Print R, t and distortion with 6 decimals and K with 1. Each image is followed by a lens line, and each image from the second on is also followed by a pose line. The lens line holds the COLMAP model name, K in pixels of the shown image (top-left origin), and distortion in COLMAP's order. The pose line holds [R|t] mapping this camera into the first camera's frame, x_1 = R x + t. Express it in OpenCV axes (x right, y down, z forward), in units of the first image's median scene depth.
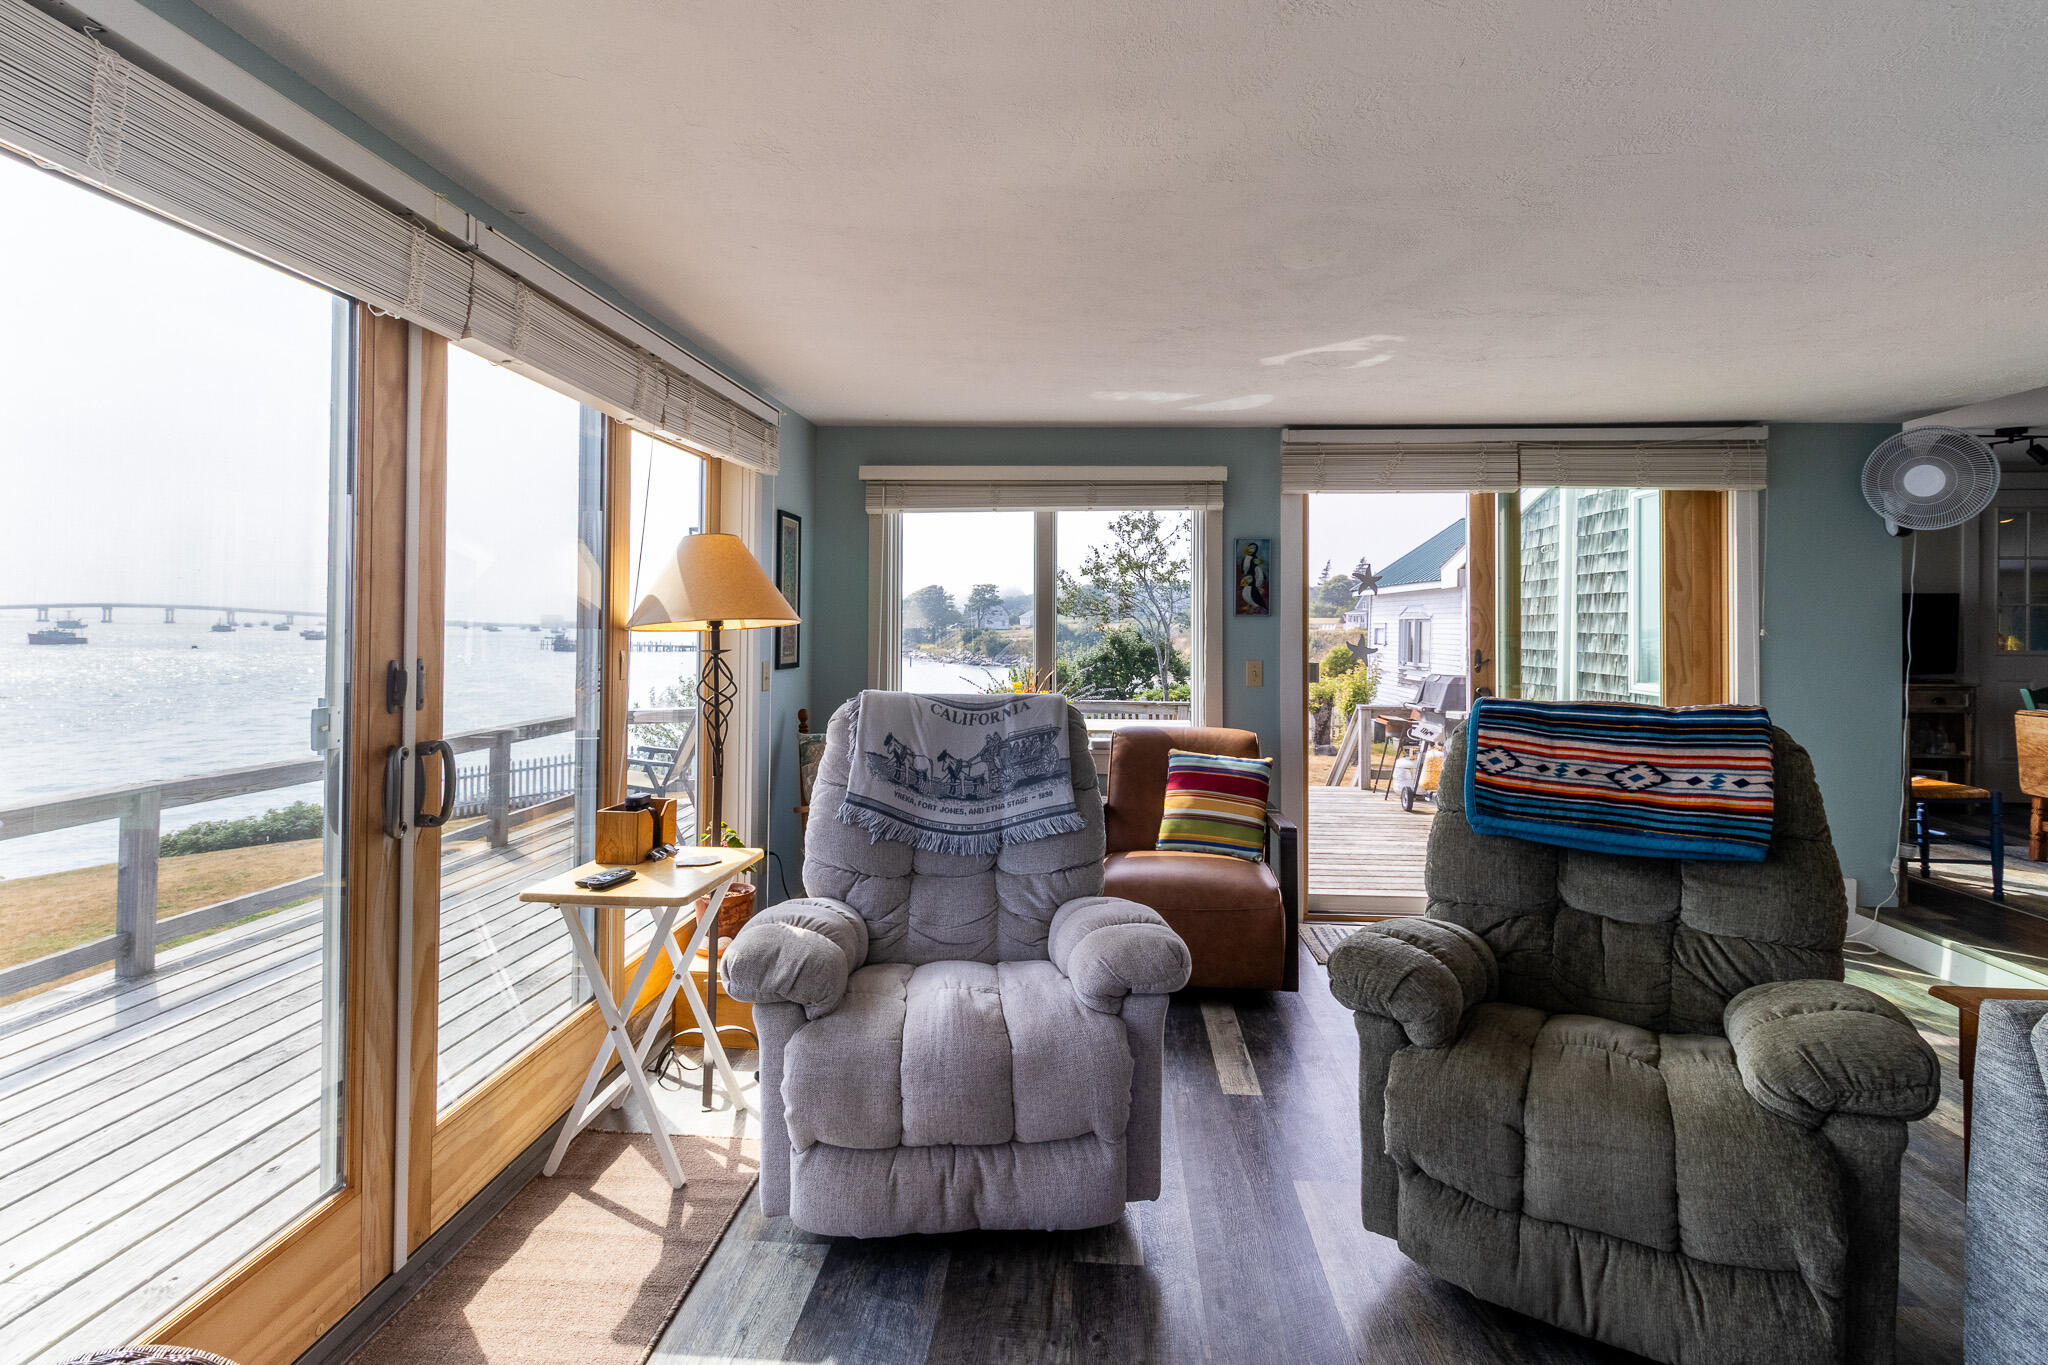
lens RADIAL K [[998.7, 0, 1010.5], [0, 998.7, 618.5], [0, 0, 1]] dist [-0.000107, 0.001026]
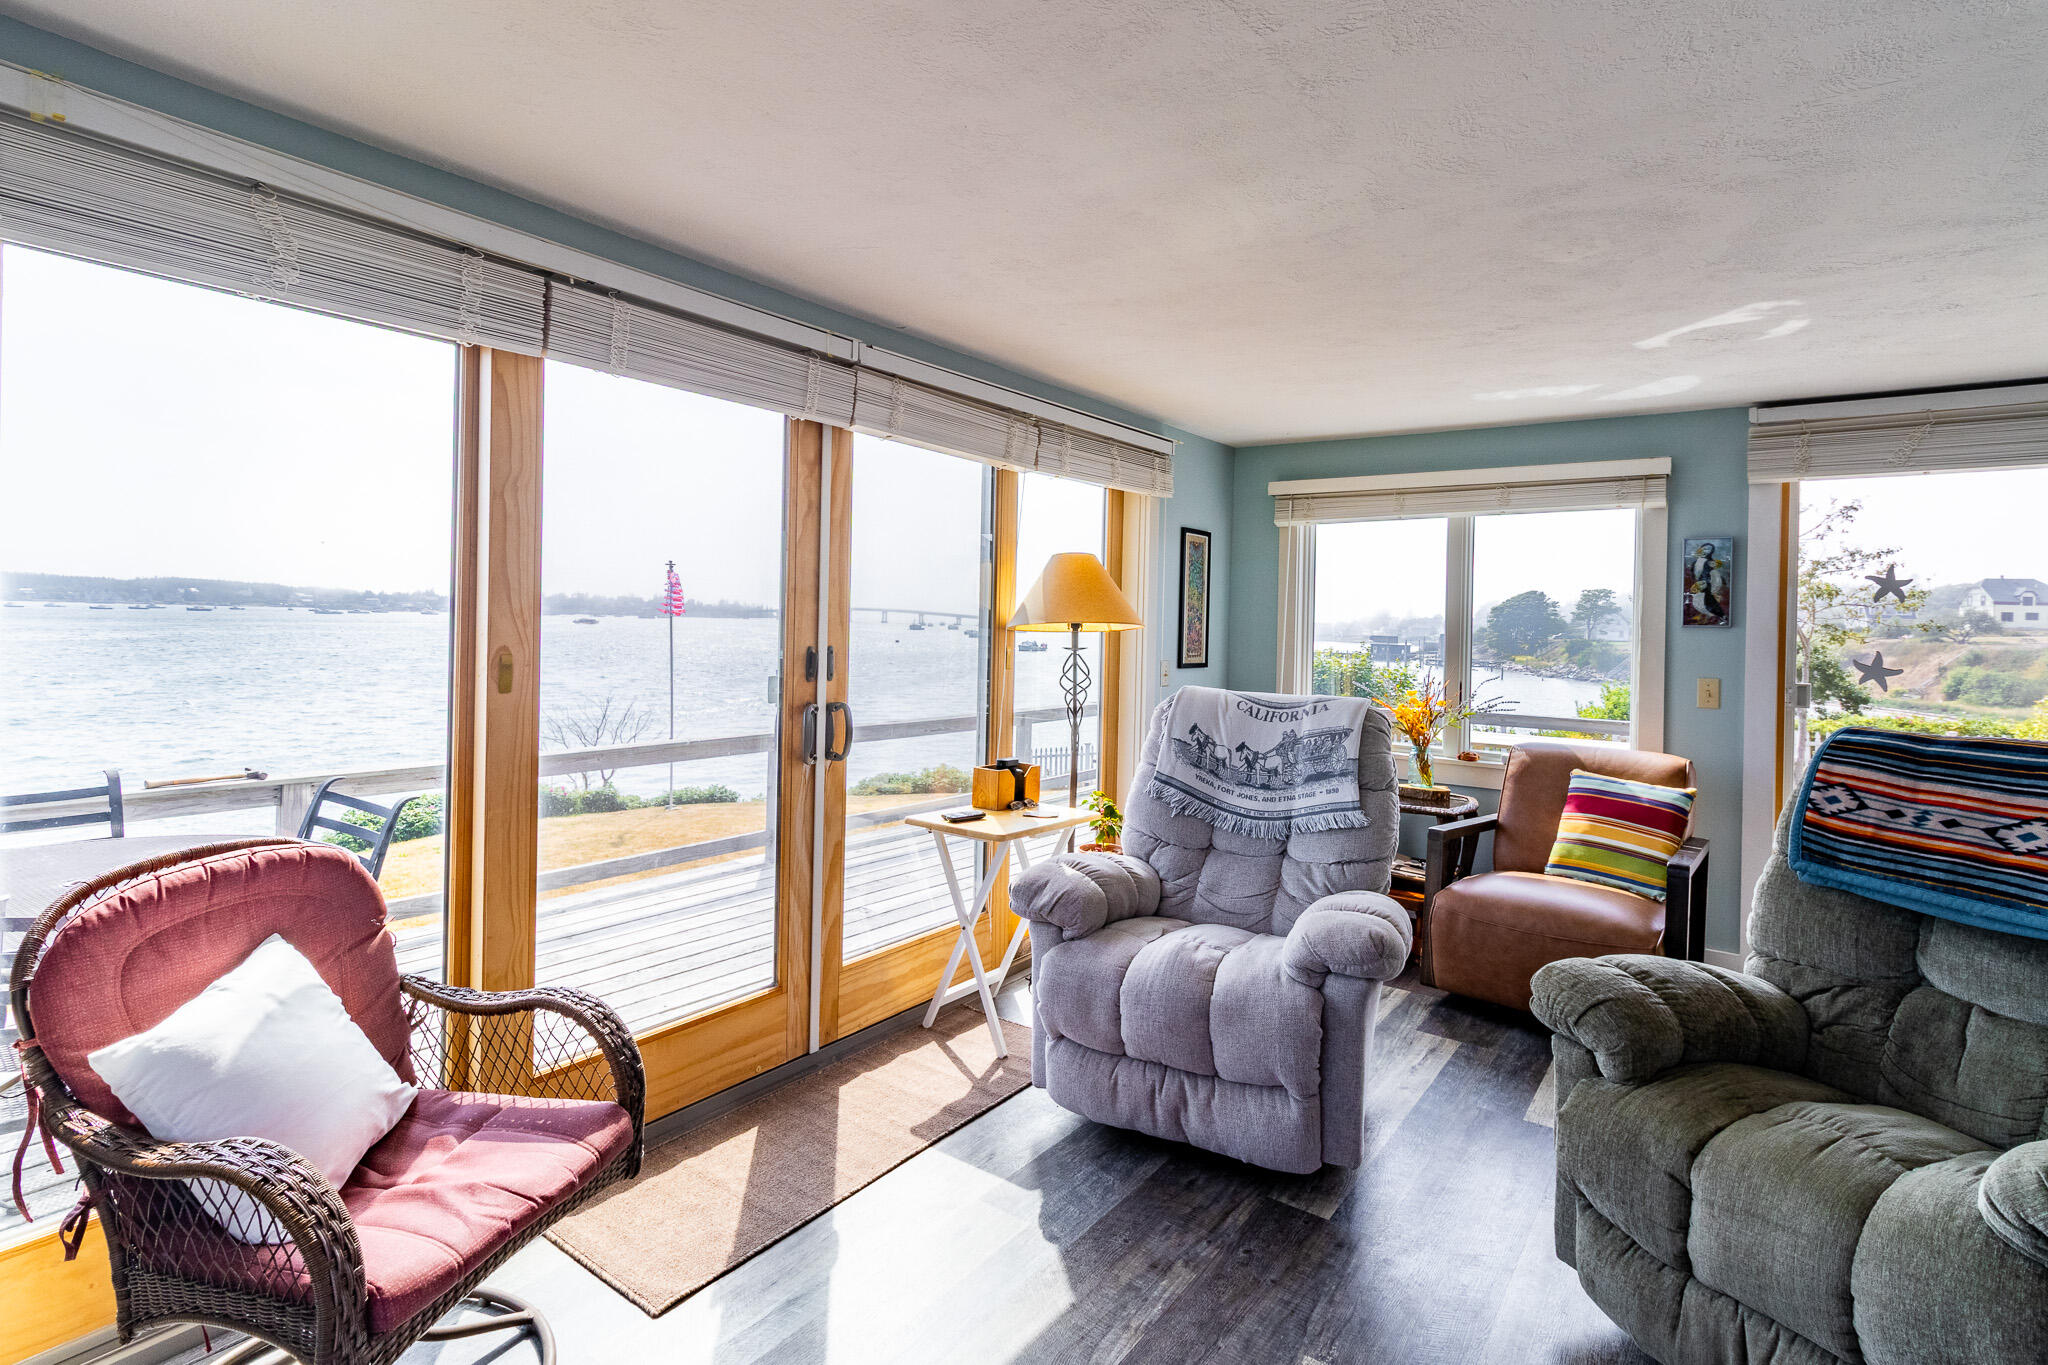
lens RADIAL K [[998.7, 0, 1047.5], [0, 998.7, 635.9], [0, 0, 1]] dist [-0.000107, 0.001026]
pose [[0.851923, 0.018516, -0.523340, 0.392430], [-0.012808, 0.999812, 0.014524, -0.000456], [0.523511, -0.005670, 0.852000, -0.076797]]
